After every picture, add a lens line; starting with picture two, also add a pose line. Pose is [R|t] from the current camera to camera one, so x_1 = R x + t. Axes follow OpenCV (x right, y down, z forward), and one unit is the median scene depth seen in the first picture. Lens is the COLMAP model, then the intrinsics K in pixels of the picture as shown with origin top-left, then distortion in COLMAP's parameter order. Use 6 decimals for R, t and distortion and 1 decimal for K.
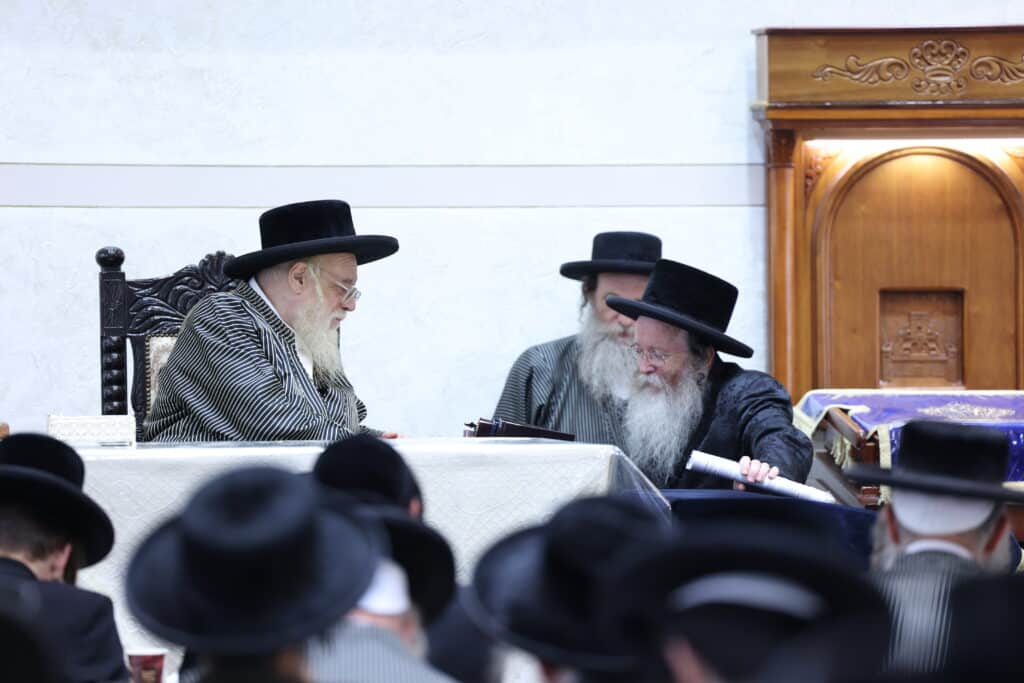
lens RADIAL K [[5986.4, 0, 512.0], [0, 5986.4, 341.5], [0, 0, 1]] dist [1.274054, 38.065677]
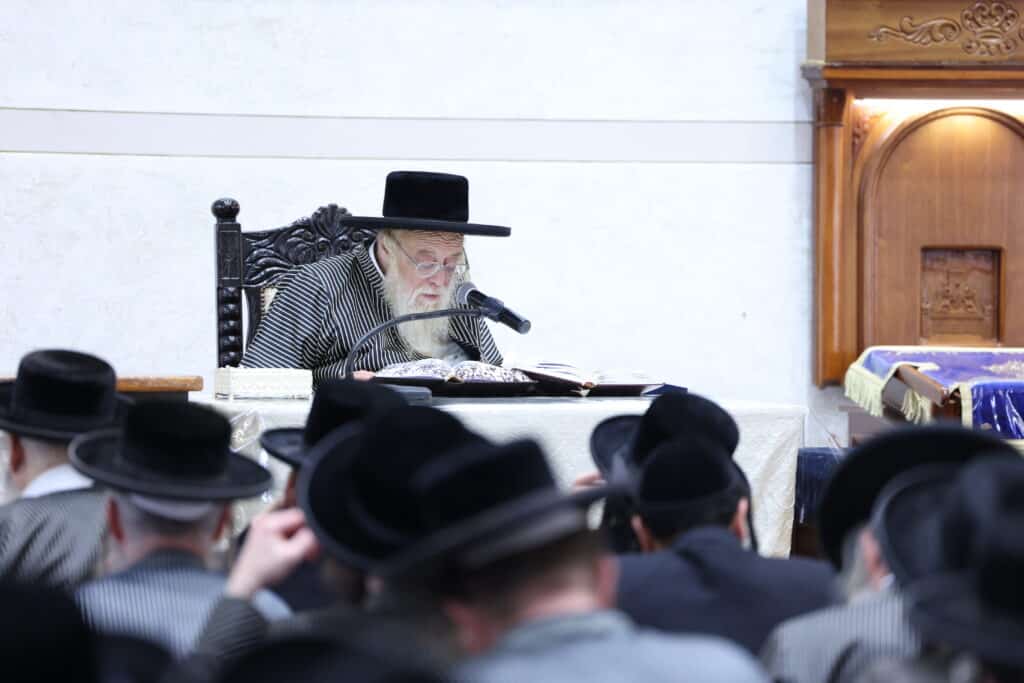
lens RADIAL K [[5986.4, 0, 512.0], [0, 5986.4, 341.5], [0, 0, 1]] dist [1.274054, 38.065677]
pose [[0.992892, 0.011592, 0.118451, -0.128971], [-0.013239, 0.999826, 0.013121, -0.005230], [-0.118278, -0.014596, 0.992873, -0.002404]]
